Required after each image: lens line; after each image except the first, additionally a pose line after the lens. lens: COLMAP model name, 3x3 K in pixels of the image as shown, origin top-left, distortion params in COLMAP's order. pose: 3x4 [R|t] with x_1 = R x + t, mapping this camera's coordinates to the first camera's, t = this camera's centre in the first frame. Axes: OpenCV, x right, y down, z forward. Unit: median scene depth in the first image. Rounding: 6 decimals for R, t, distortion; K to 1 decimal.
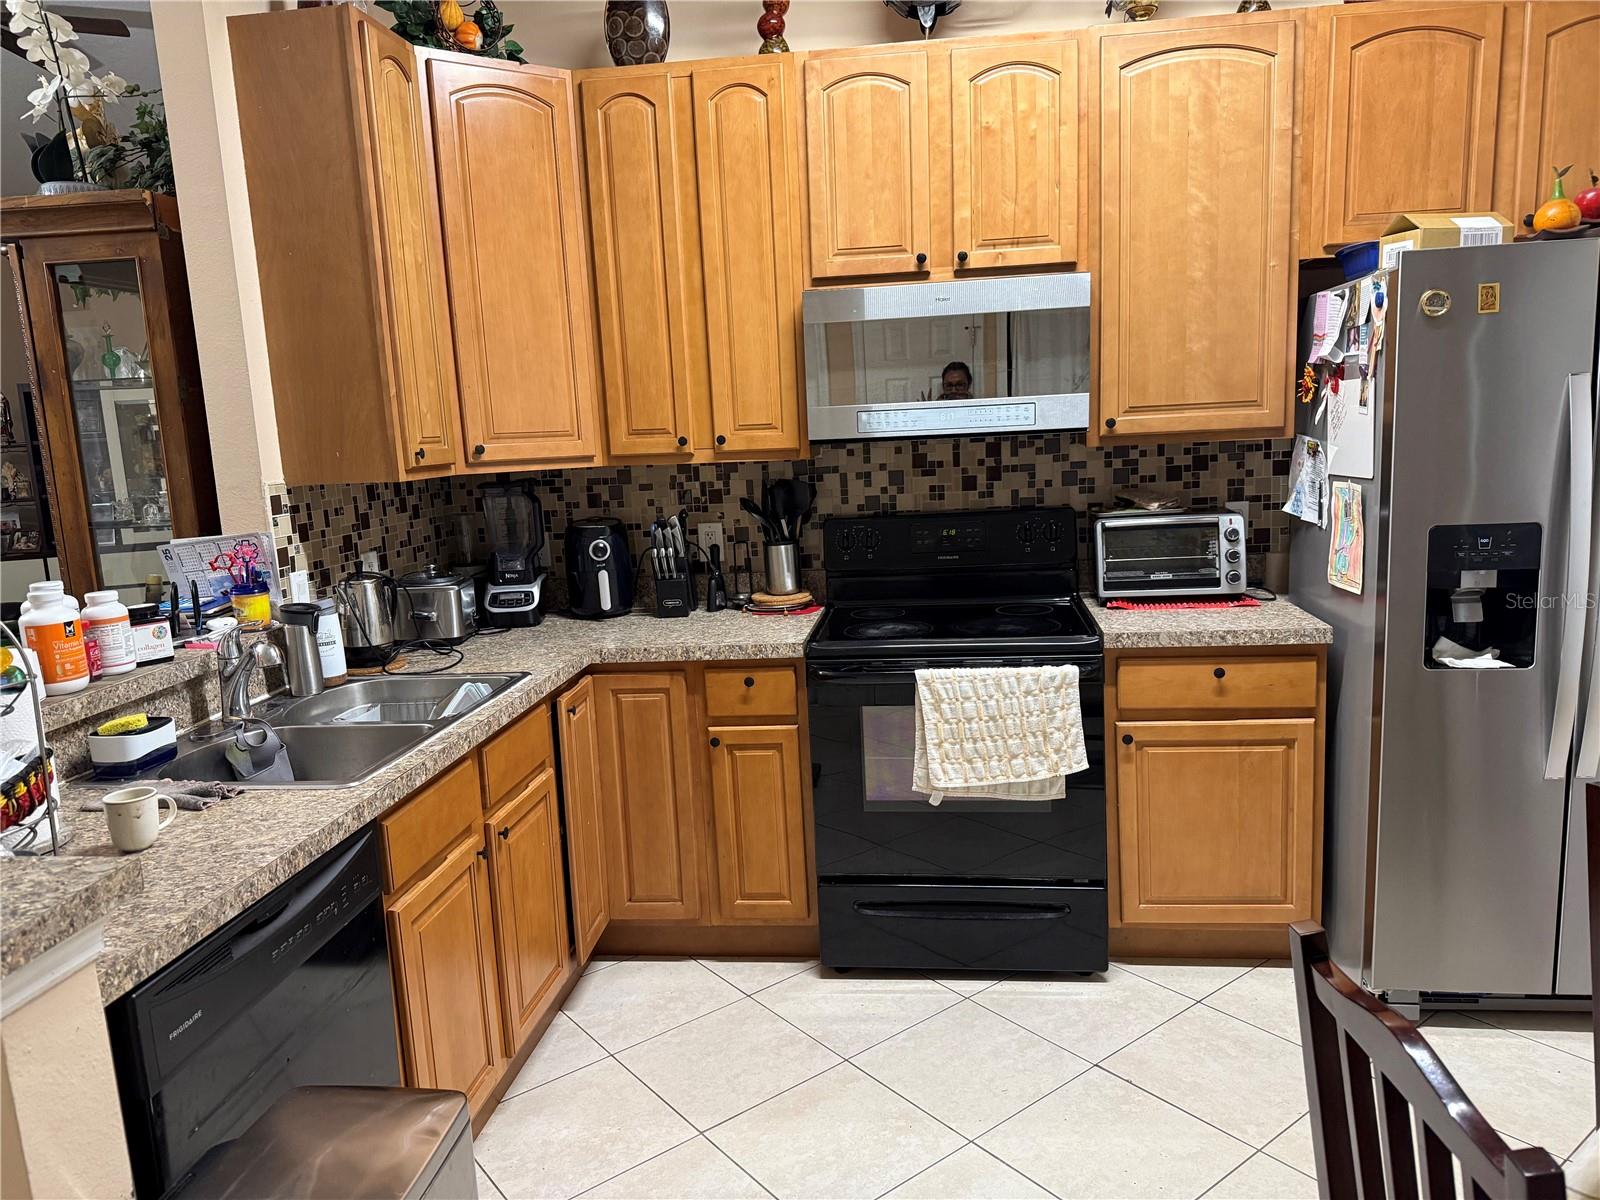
lens RADIAL K [[1114.6, 0, 798.4], [0, 1114.6, 603.9], [0, 0, 1]] dist [0.032610, -0.037190]
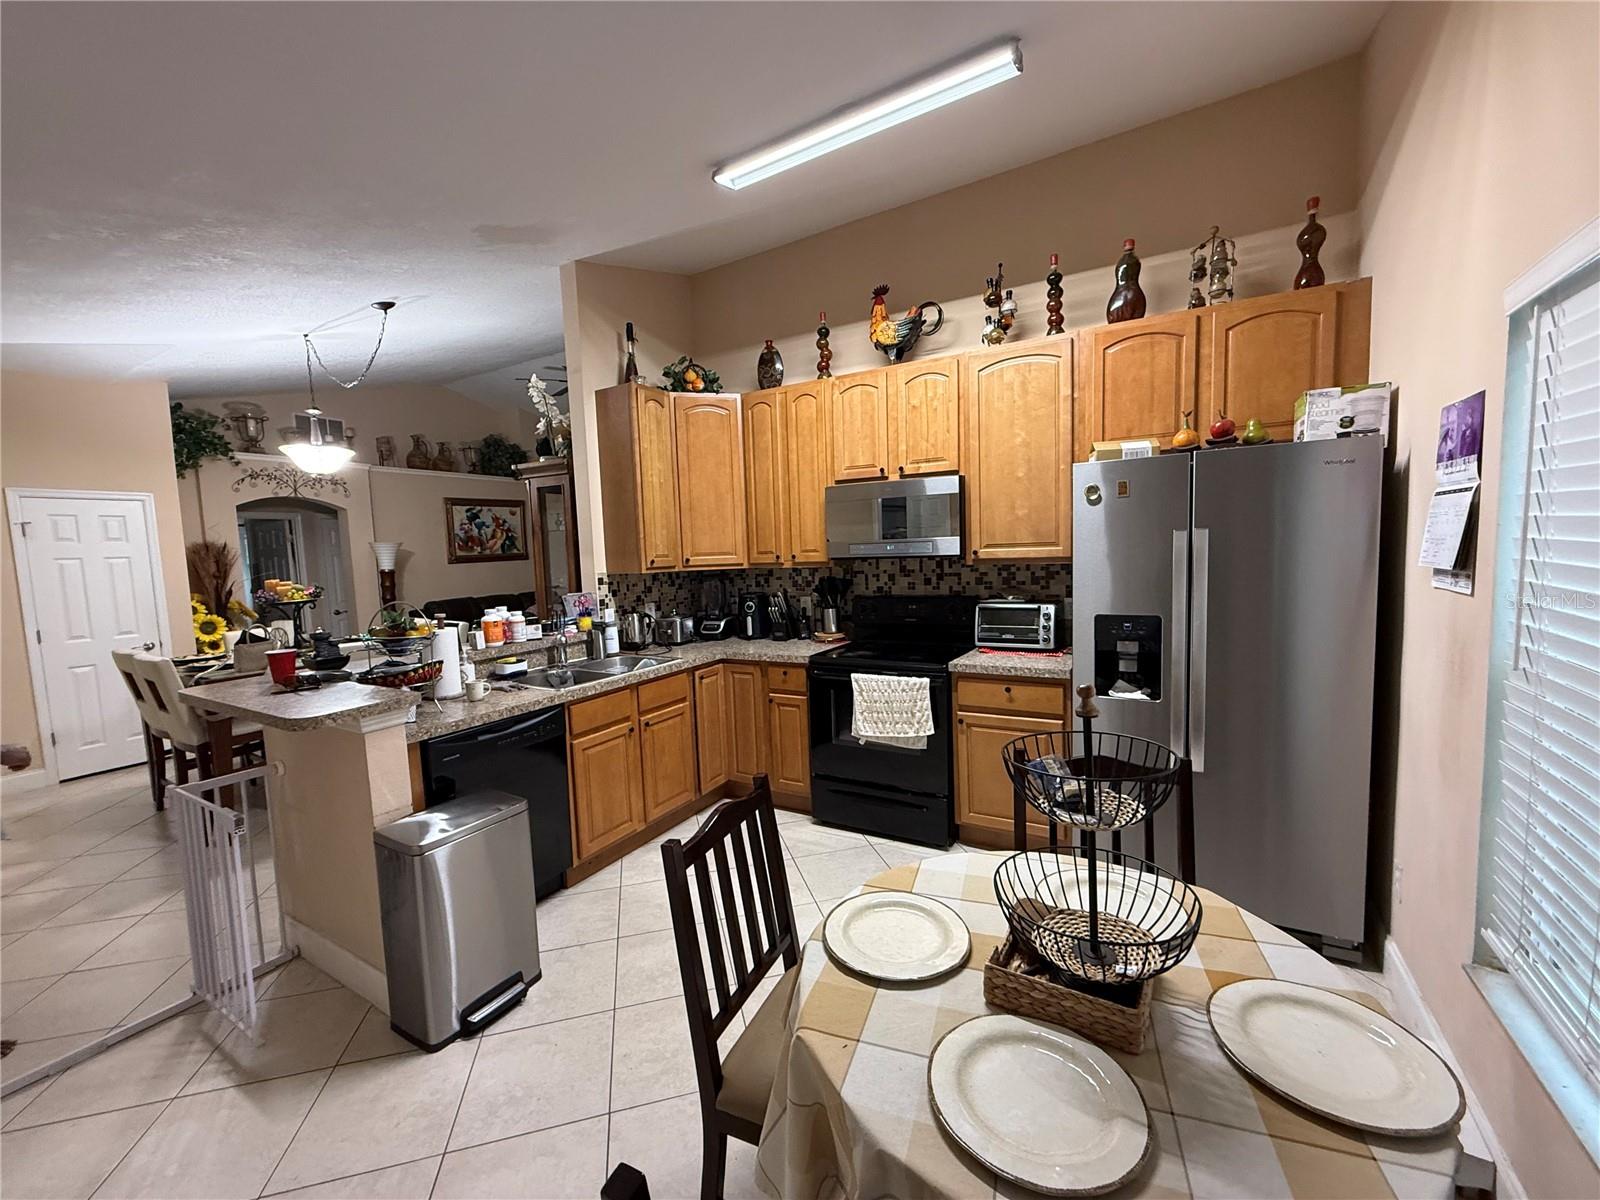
lens RADIAL K [[637.5, 0, 802.4], [0, 637.5, 595.9], [0, 0, 1]] dist [-0.002467, 0.000492]
pose [[0.915652, 0.042270, -0.399742, 0.456598], [-0.071861, 0.995649, -0.059323, -0.005092], [0.395495, 0.083045, 0.914706, -0.091456]]
